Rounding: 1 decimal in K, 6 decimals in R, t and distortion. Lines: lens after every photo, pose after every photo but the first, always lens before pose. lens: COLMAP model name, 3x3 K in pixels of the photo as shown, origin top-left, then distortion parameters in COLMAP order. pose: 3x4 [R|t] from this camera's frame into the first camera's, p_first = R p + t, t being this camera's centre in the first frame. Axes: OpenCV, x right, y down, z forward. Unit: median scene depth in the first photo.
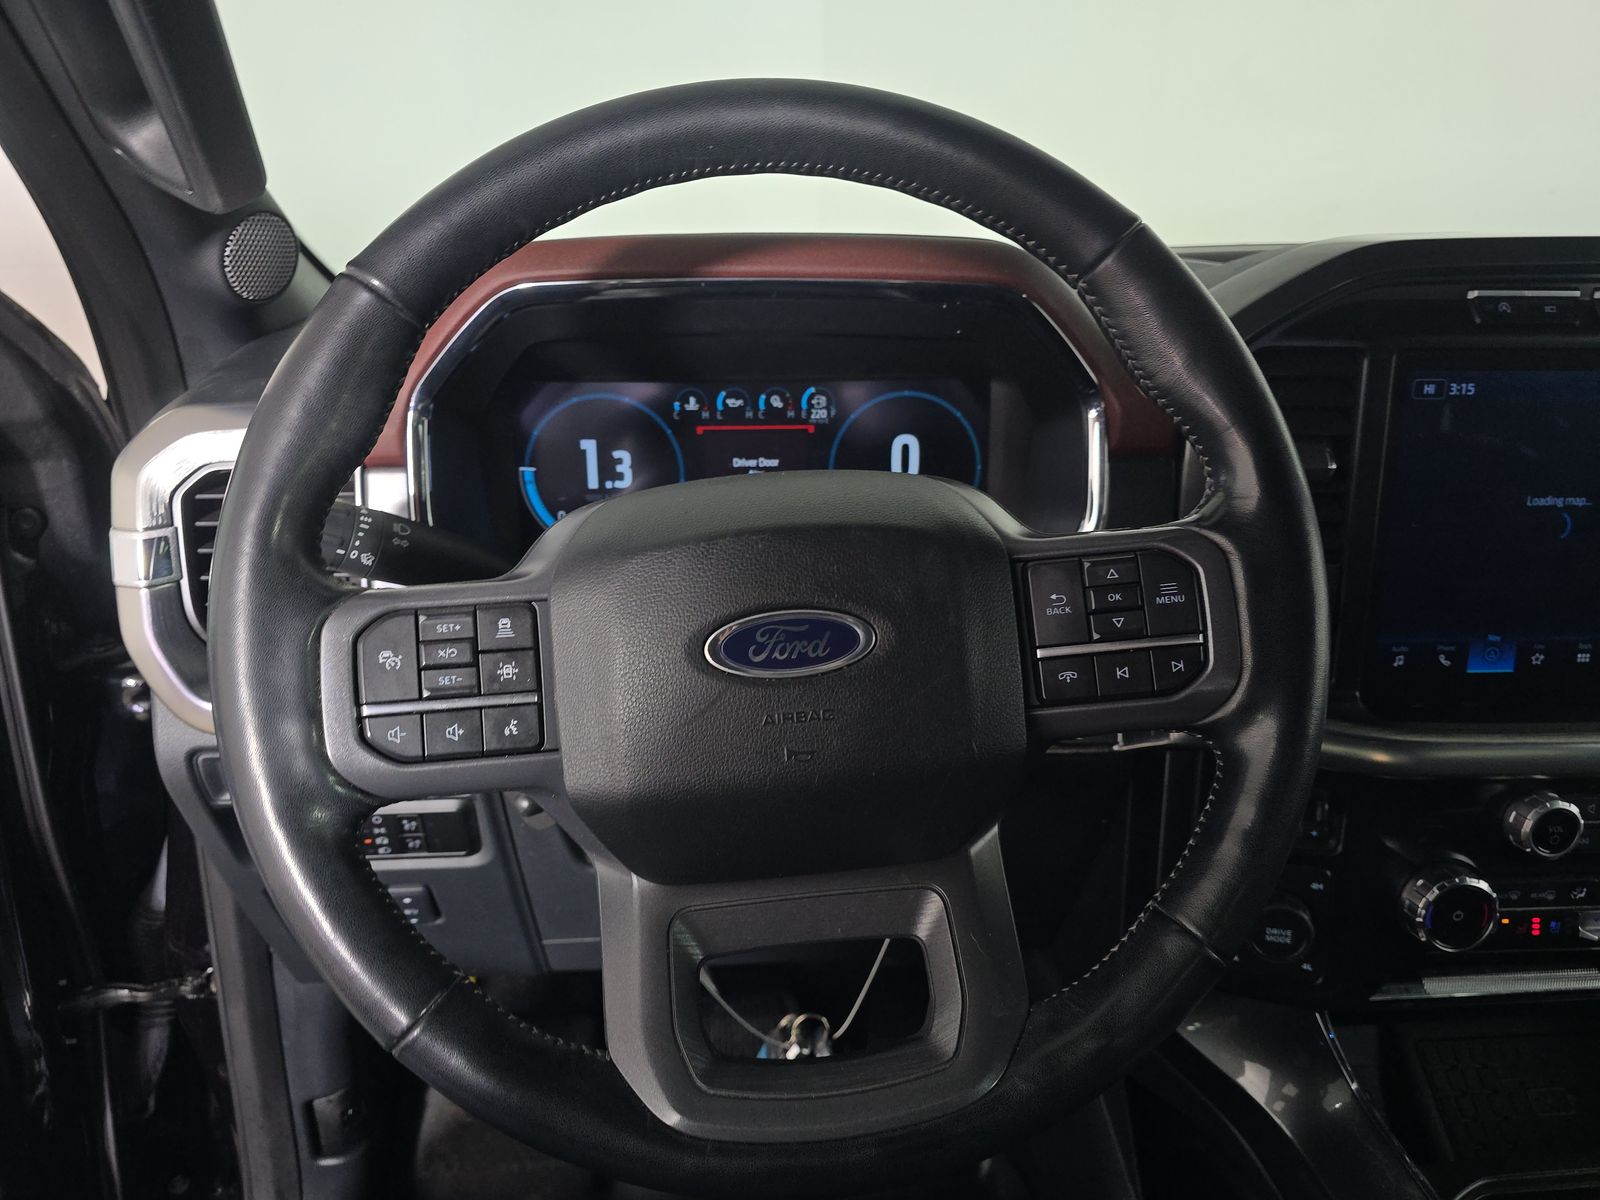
lens RADIAL K [[1081.1, 0, 800.0], [0, 1081.1, 600.0], [0, 0, 1]] dist [0.048143, -0.065137]
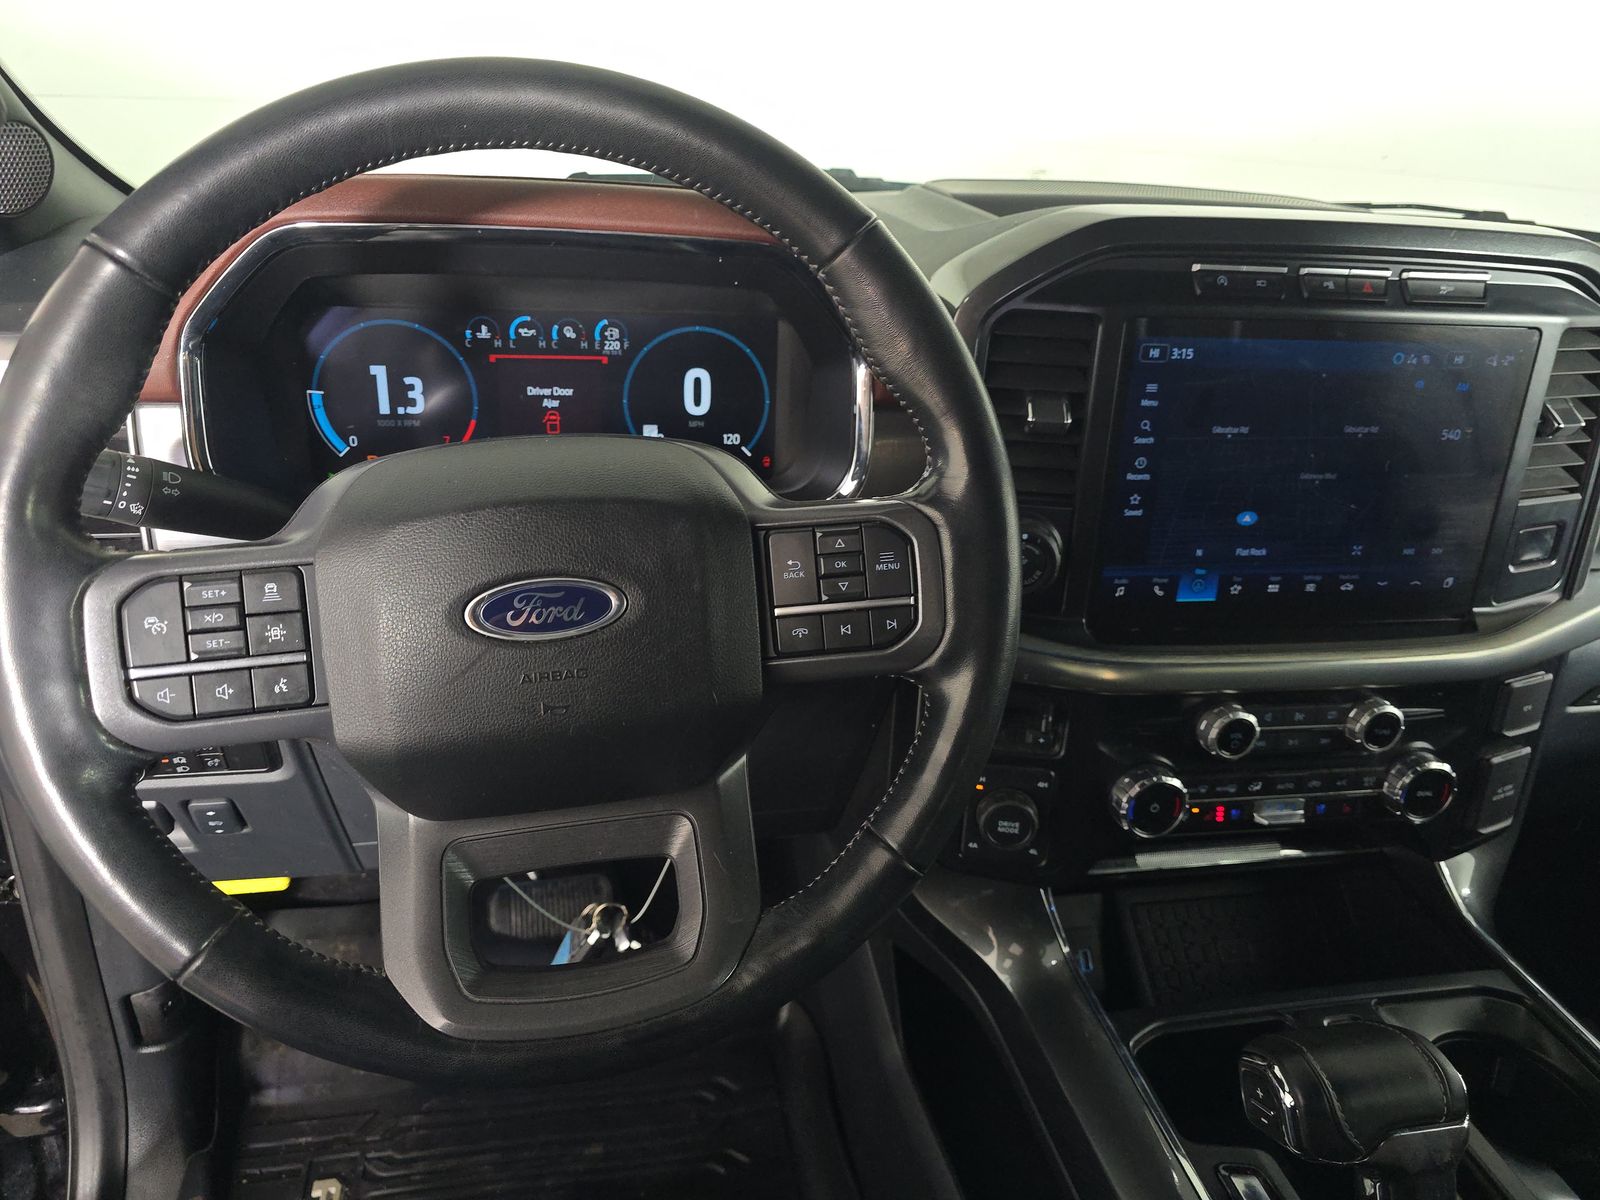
lens RADIAL K [[1081.2, 0, 800.0], [0, 1081.2, 600.0], [0, 0, 1]] dist [0.032027, -0.037677]
pose [[0.990812, -0.001373, 0.135236, 0.068053], [-0.014979, 0.992683, 0.119821, -0.072420], [-0.134411, -0.120745, 0.983542, -0.081030]]
